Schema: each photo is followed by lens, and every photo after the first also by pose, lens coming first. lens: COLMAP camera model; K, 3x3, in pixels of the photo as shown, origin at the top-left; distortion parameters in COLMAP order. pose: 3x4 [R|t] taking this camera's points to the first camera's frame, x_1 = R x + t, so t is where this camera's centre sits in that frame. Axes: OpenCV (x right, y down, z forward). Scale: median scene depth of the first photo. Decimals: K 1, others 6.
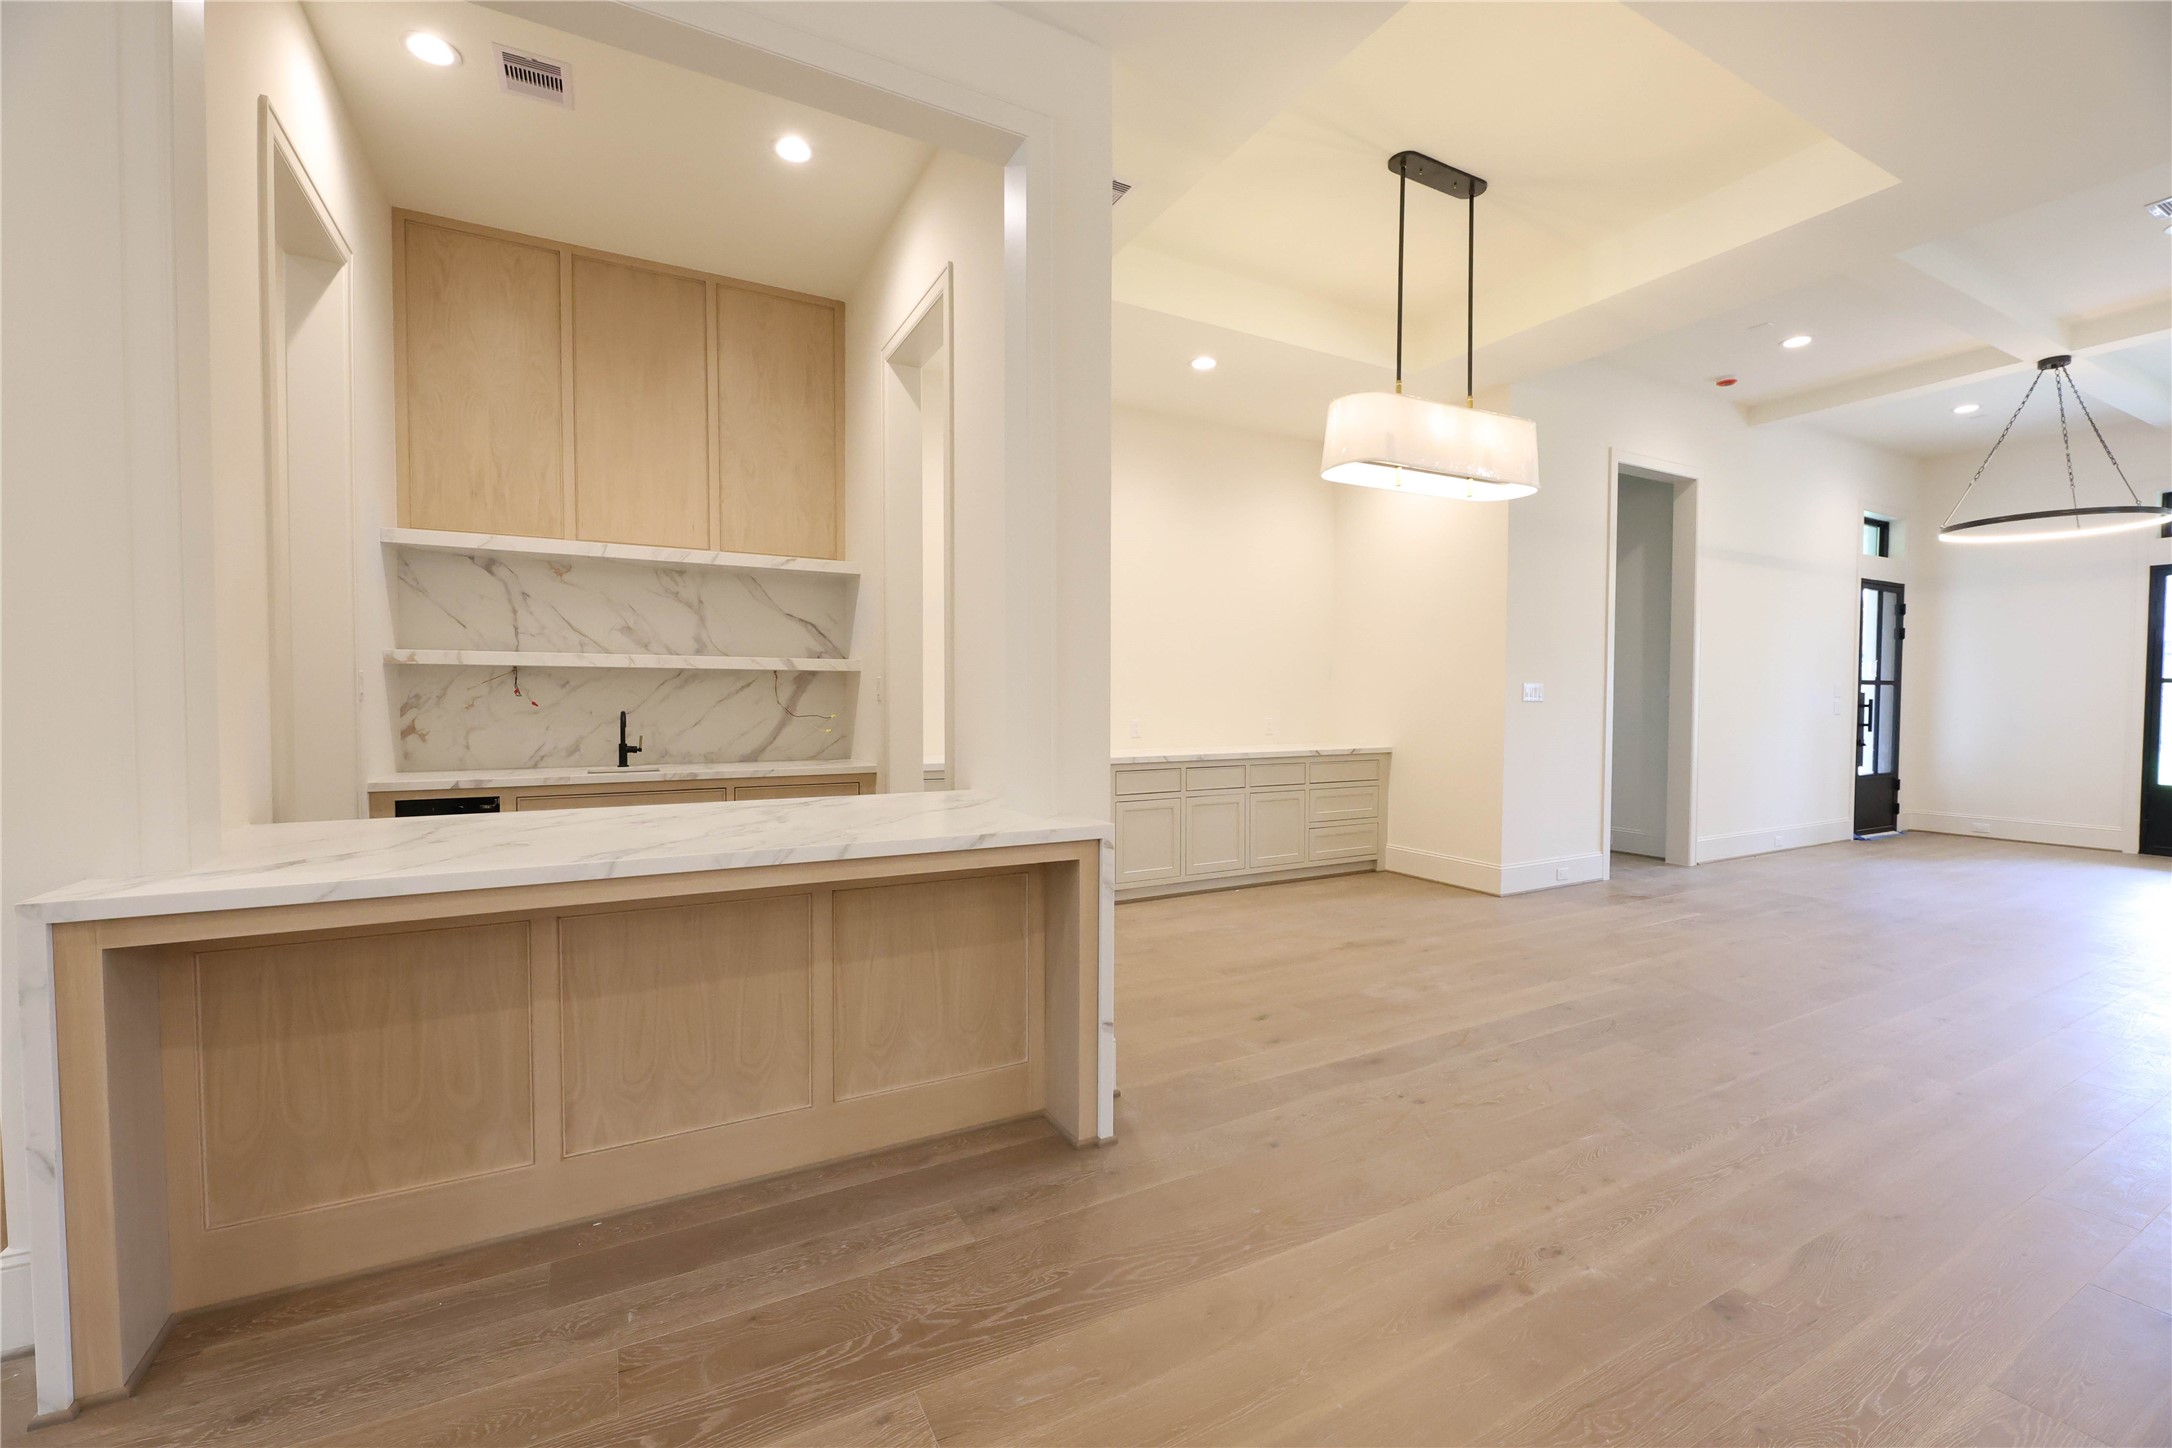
lens RADIAL K [[883.2, 0, 1088.1], [0, 883.2, 725.3], [0, 0, 1]] dist [0.000666, -0.003747]
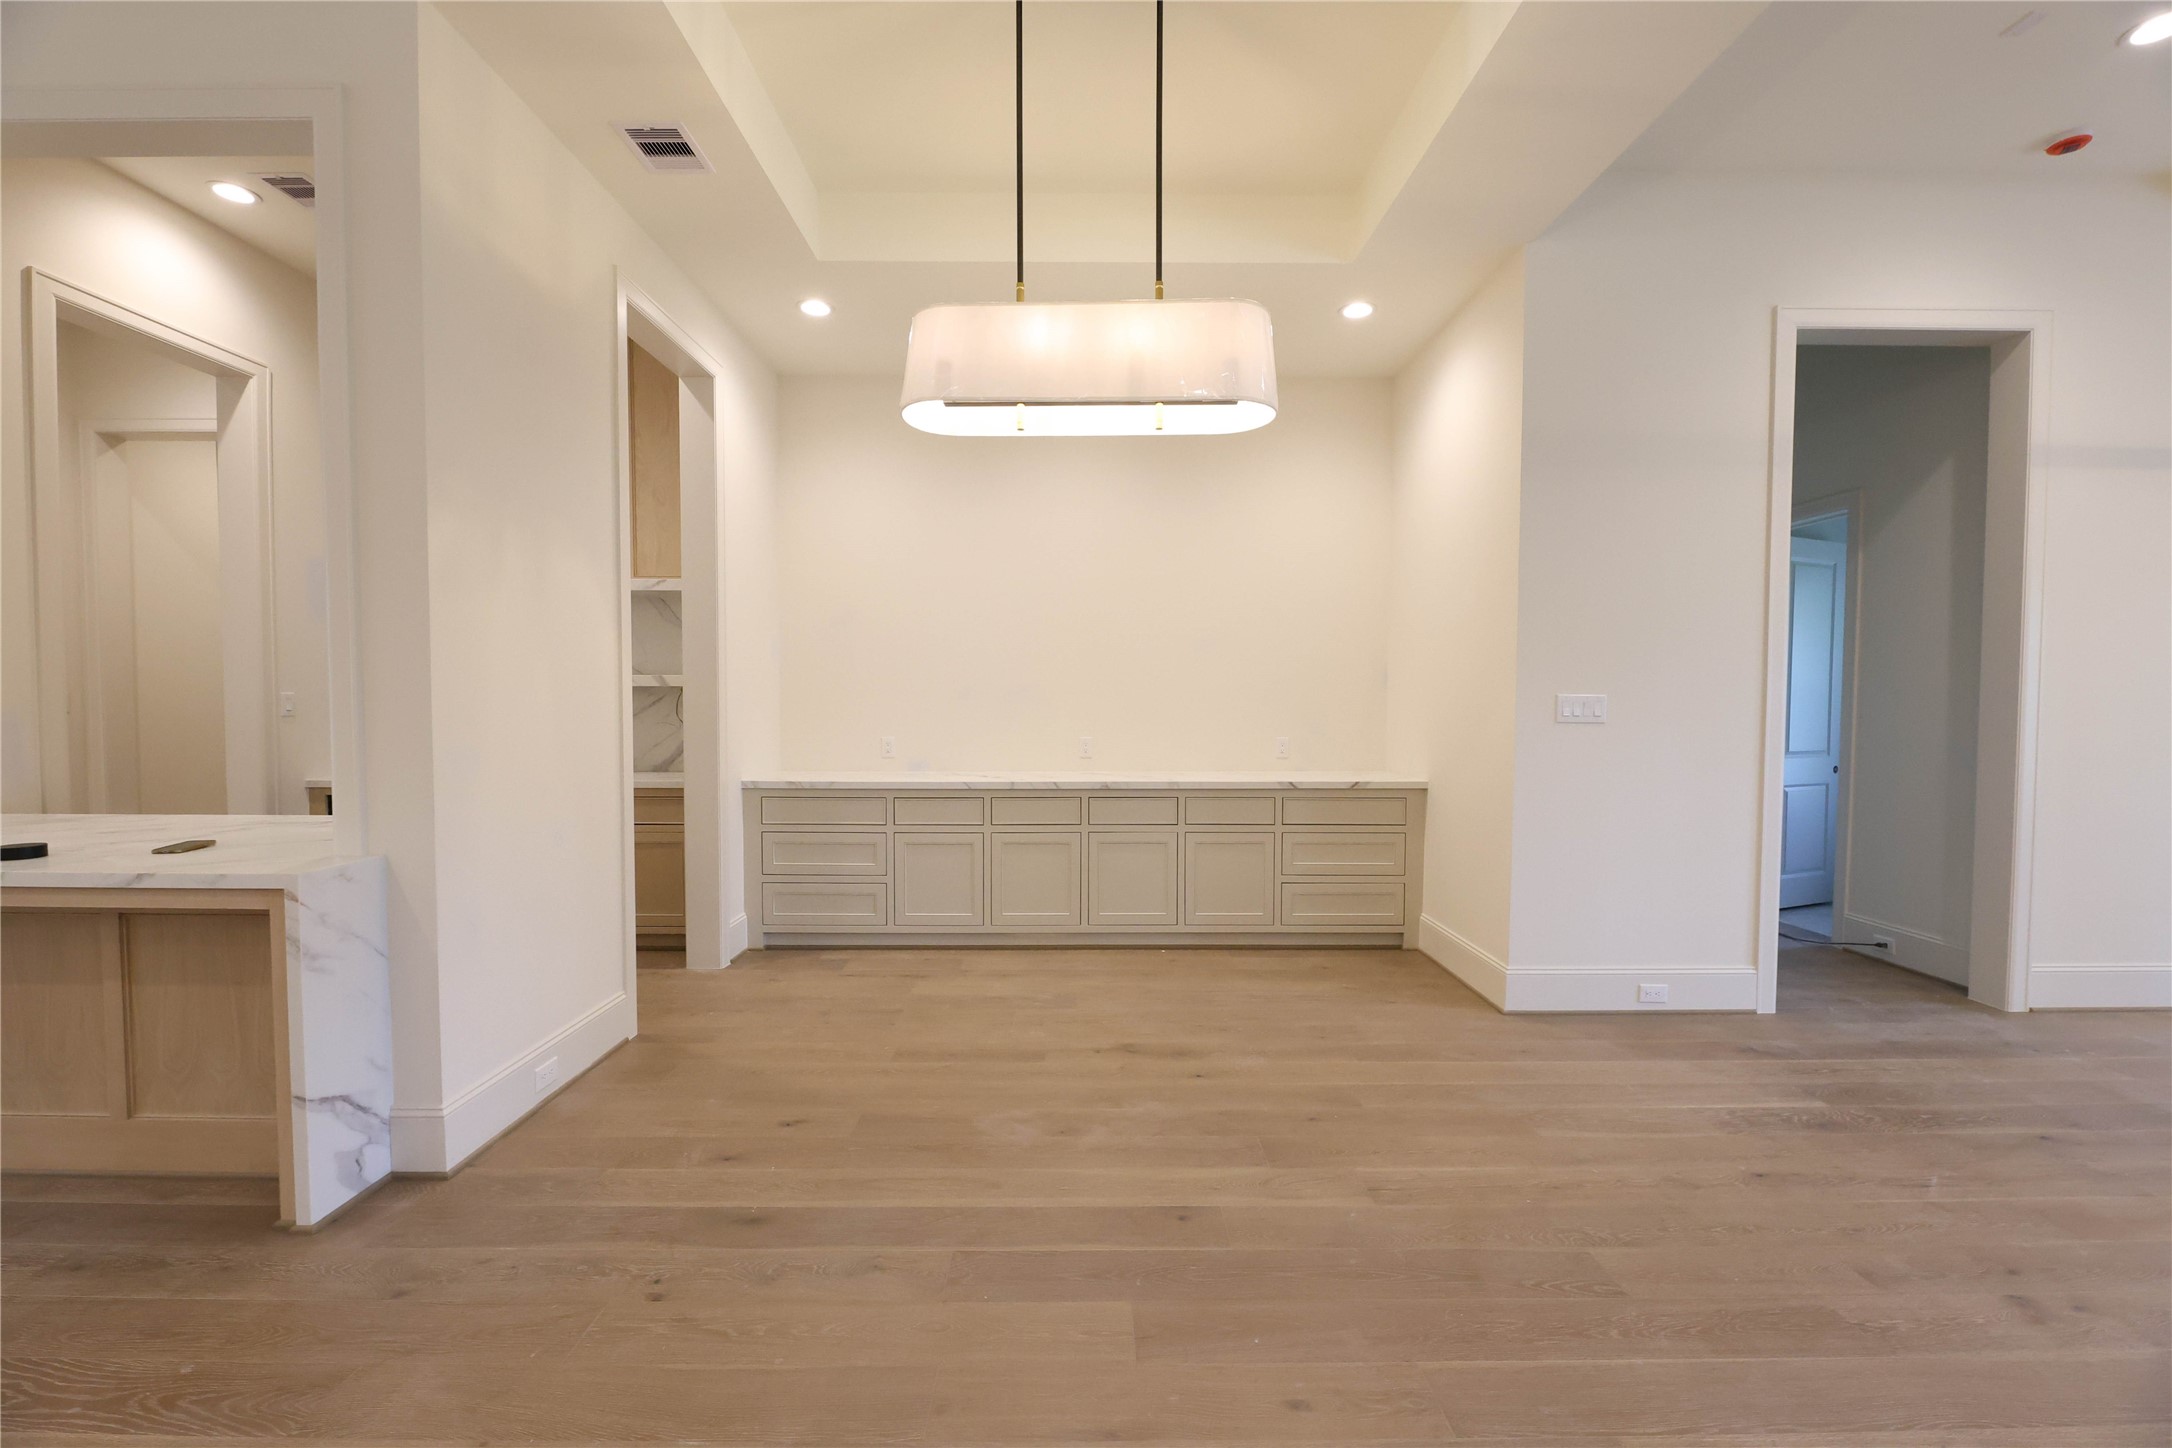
lens RADIAL K [[876.9, 0, 1099.5], [0, 876.9, 728.1], [0, 0, 1]] dist [0.002739, -0.004395]
pose [[0.882940, 0.016088, -0.469209, 0.526829], [-0.014998, 0.999869, 0.006061, -0.023187], [0.469245, 0.001685, 0.883066, 0.279303]]
